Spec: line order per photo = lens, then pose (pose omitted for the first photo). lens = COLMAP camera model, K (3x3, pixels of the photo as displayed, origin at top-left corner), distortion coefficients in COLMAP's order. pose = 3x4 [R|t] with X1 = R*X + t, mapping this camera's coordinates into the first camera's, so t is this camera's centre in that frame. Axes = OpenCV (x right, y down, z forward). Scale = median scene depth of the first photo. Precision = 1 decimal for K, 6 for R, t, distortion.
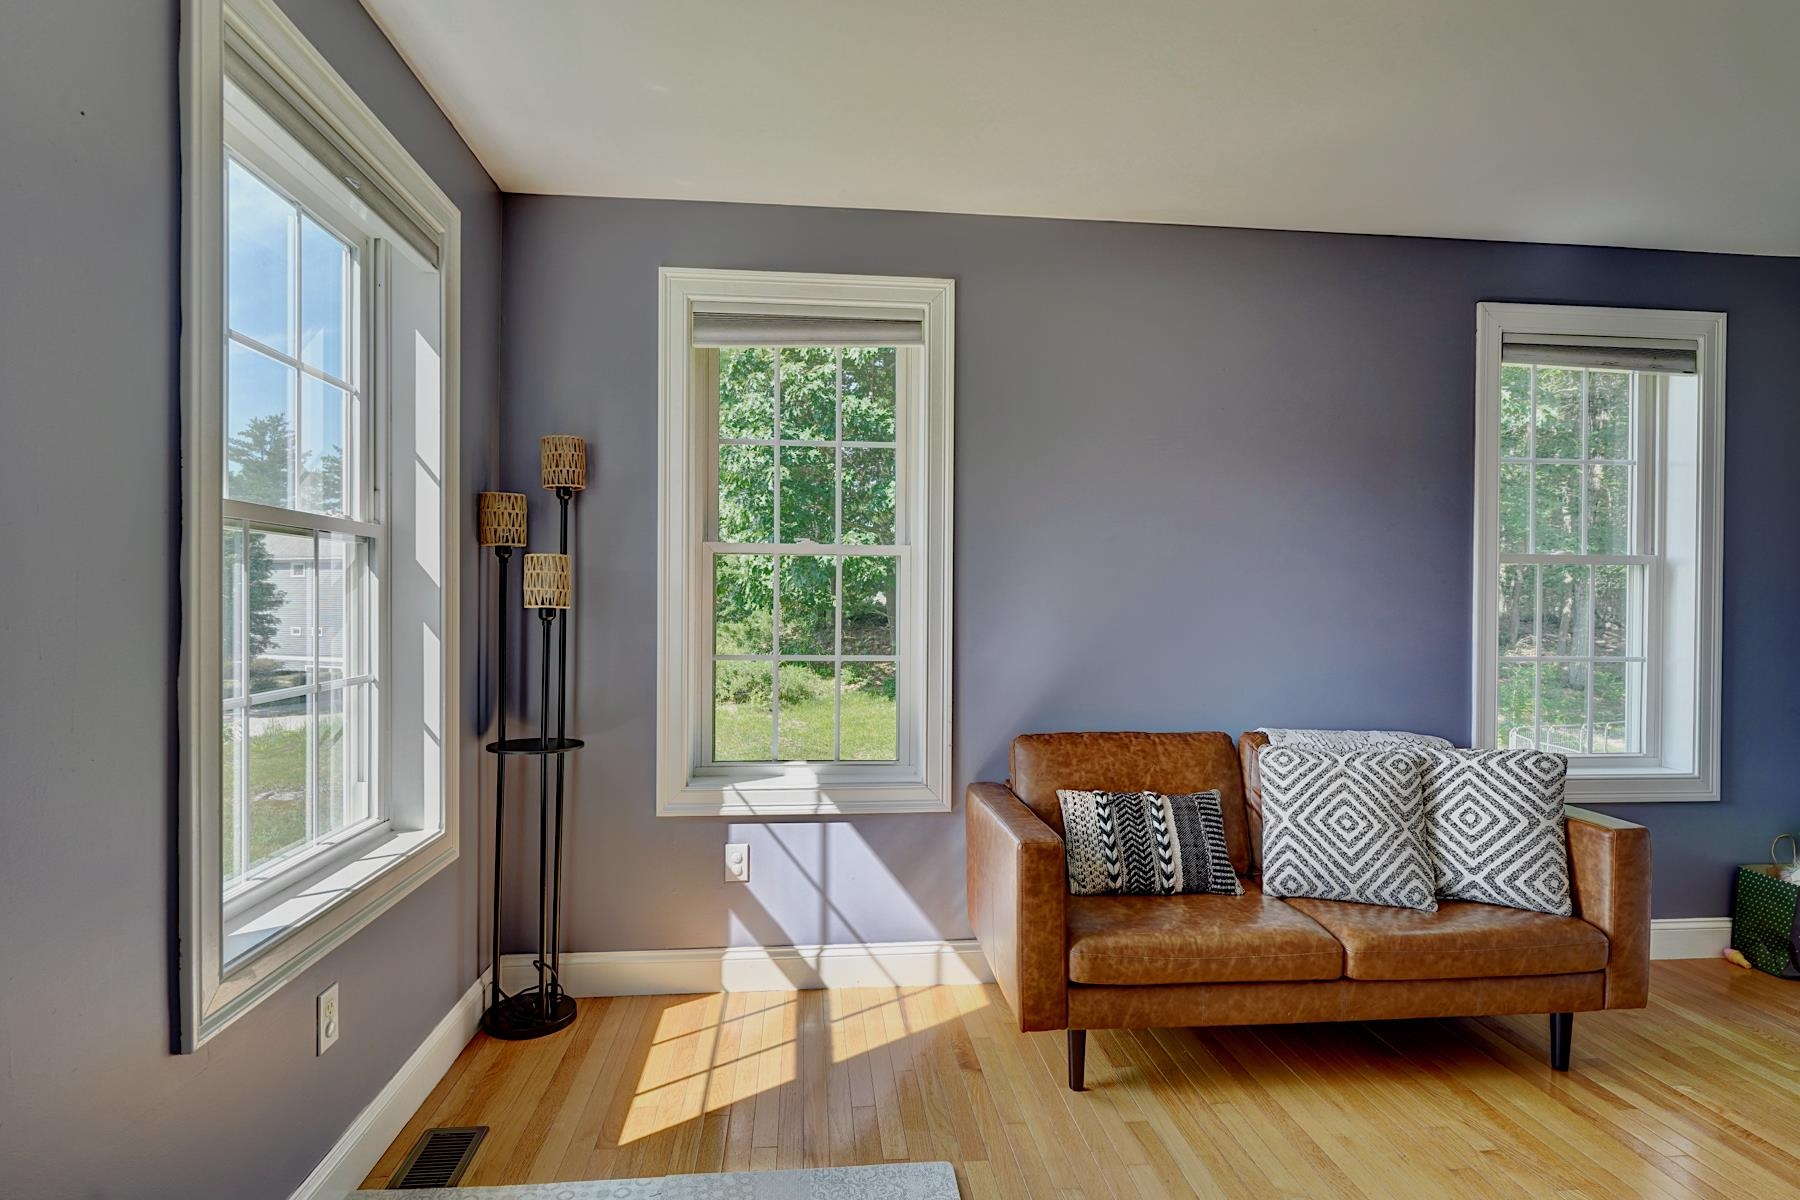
lens RADIAL K [[941.4, 0, 901.4], [0, 941.4, 603.2], [0, 0, 1]] dist [-0.005013, -0.000685]
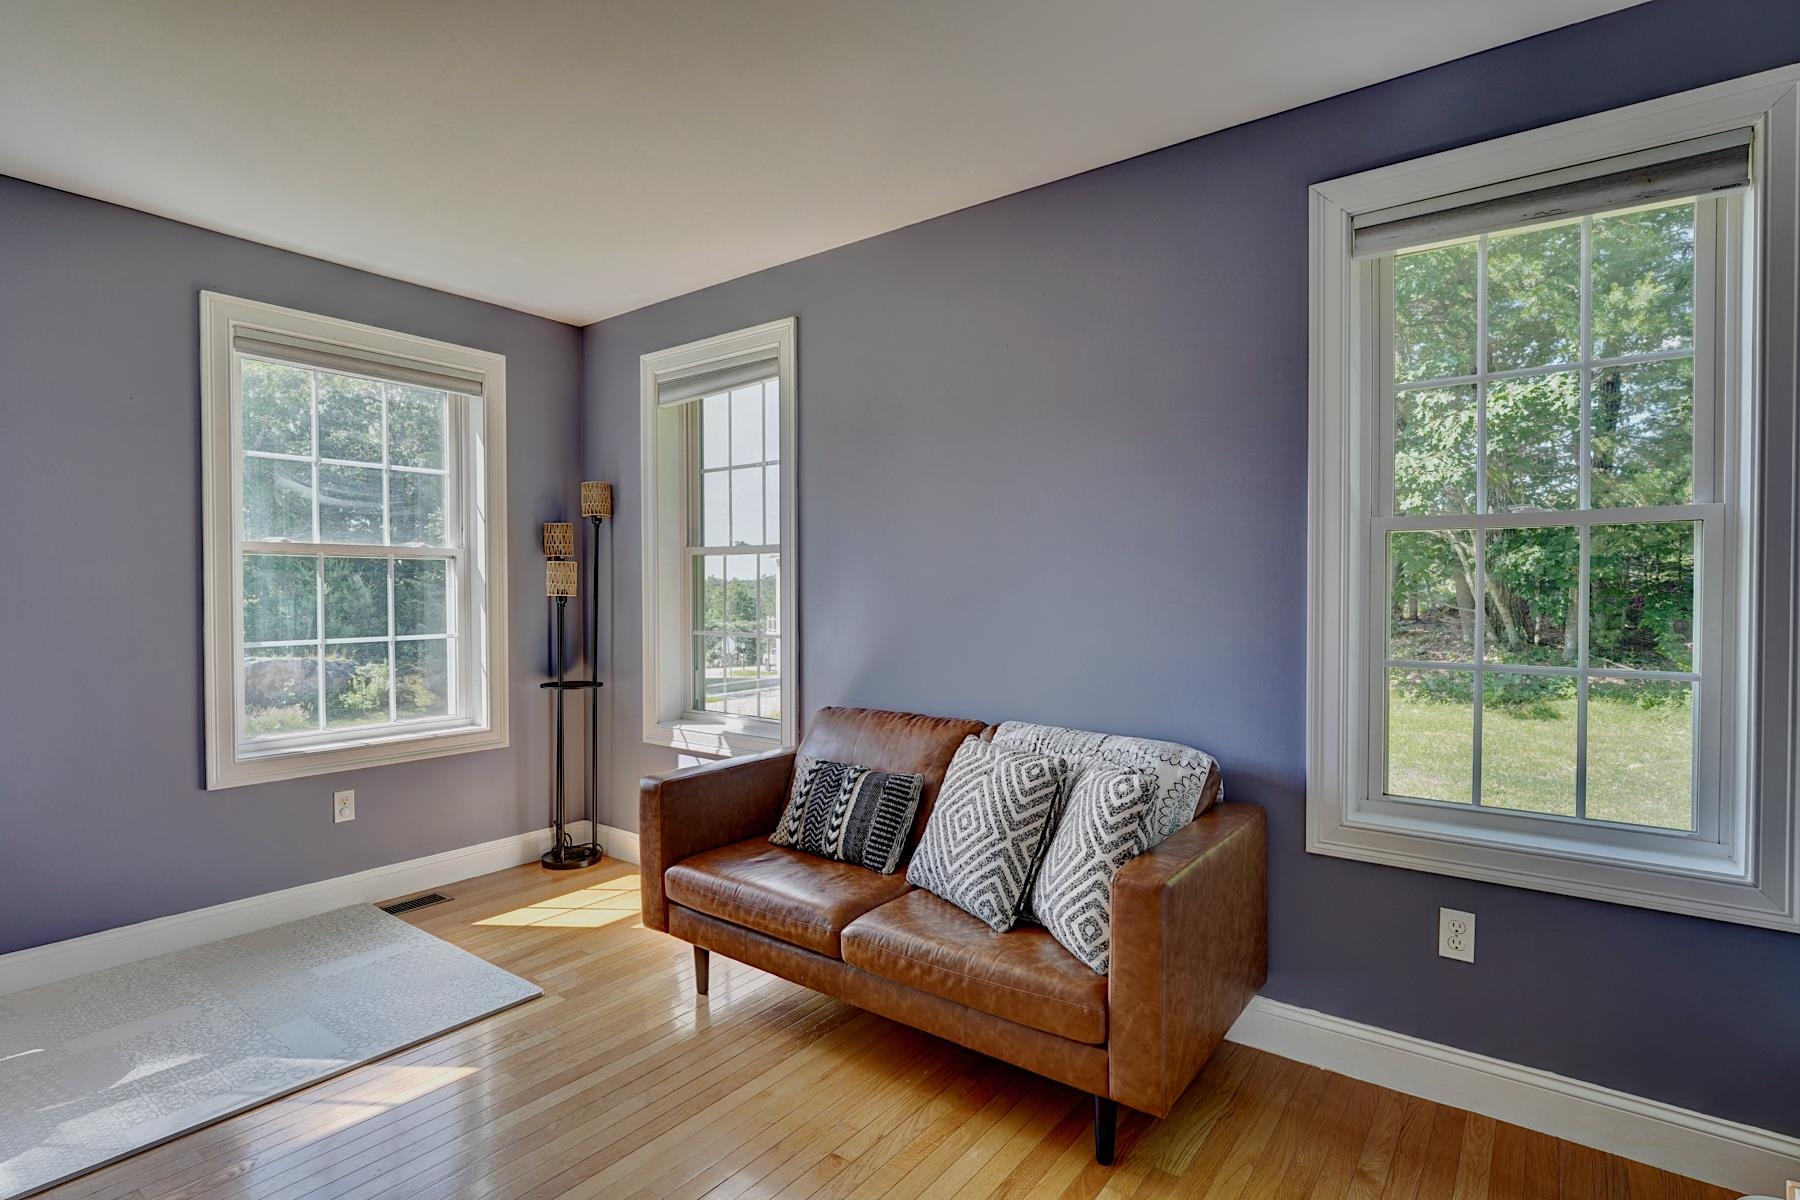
lens RADIAL K [[887.9, 0, 899.4], [0, 887.9, 606.9], [0, 0, 1]] dist [-0.005736, -0.000662]
pose [[0.733859, 0.005274, -0.679281, 1.032462], [0.004219, 0.999915, 0.012320, 0.007007], [0.679289, -0.011907, 0.733775, 0.306008]]
